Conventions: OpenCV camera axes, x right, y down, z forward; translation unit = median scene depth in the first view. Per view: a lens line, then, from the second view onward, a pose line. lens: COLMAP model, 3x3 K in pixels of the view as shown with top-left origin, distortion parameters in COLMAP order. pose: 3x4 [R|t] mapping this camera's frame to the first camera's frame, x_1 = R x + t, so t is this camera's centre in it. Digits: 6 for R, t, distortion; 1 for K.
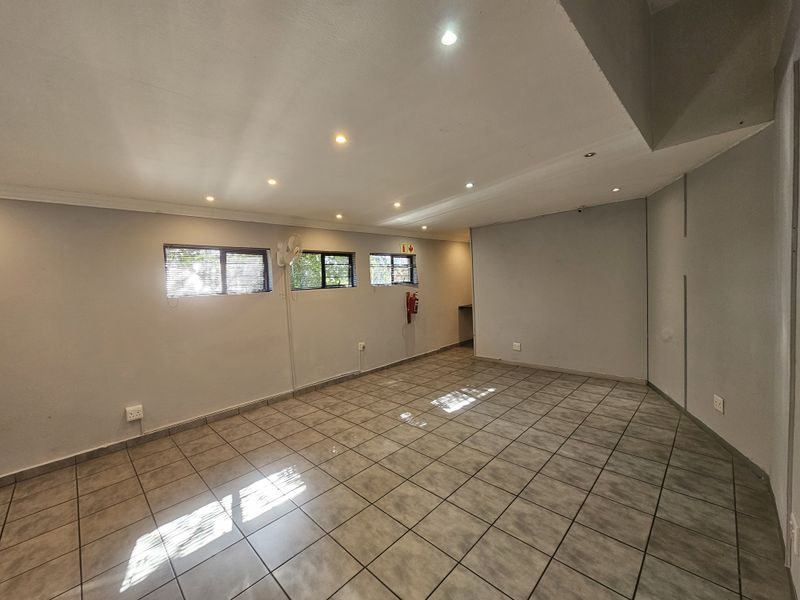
lens RADIAL K [[325.2, 0, 400.9], [0, 325.2, 298.8], [0, 0, 1]] dist [-0.002813, 0.000708]
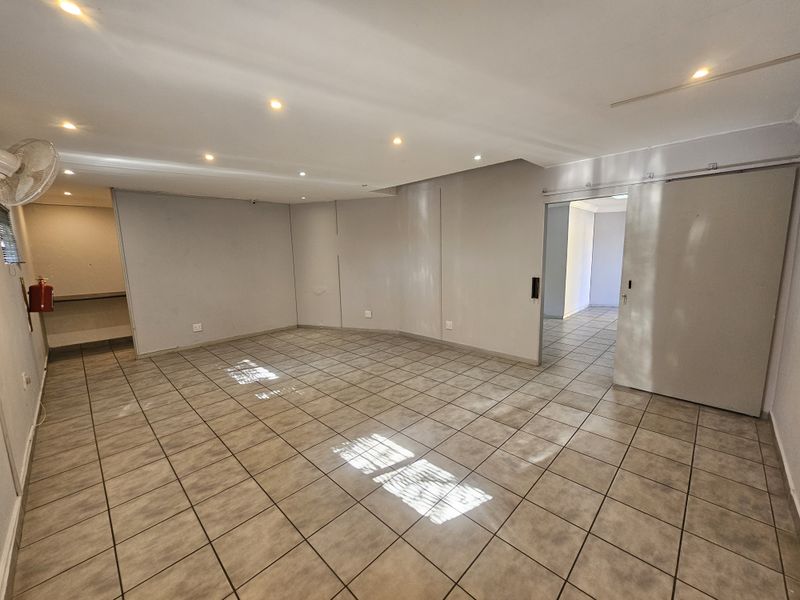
lens RADIAL K [[325.2, 0, 400.9], [0, 325.2, 298.8], [0, 0, 1]] dist [-0.002813, 0.000708]
pose [[-0.003323, -0.096999, 0.995279, -0.935276], [0.072472, 0.992644, 0.096984, 0.018700], [-0.997365, 0.072453, 0.003731, 0.603325]]
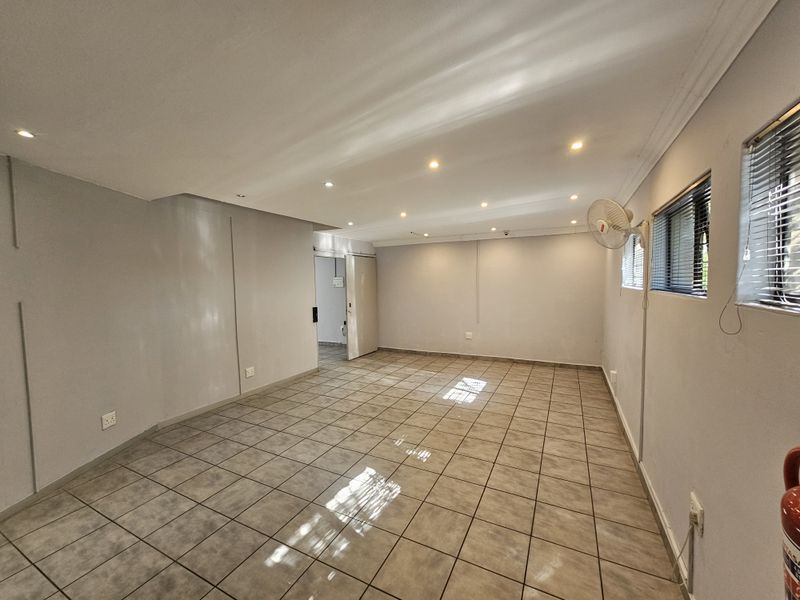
lens RADIAL K [[325.2, 0, 400.9], [0, 325.2, 298.8], [0, 0, 1]] dist [-0.002813, 0.000708]
pose [[-0.952891, 0.075380, -0.293798, 0.281405], [0.042980, 0.992409, 0.115225, -0.116476], [0.300253, 0.097169, -0.948897, 1.768658]]
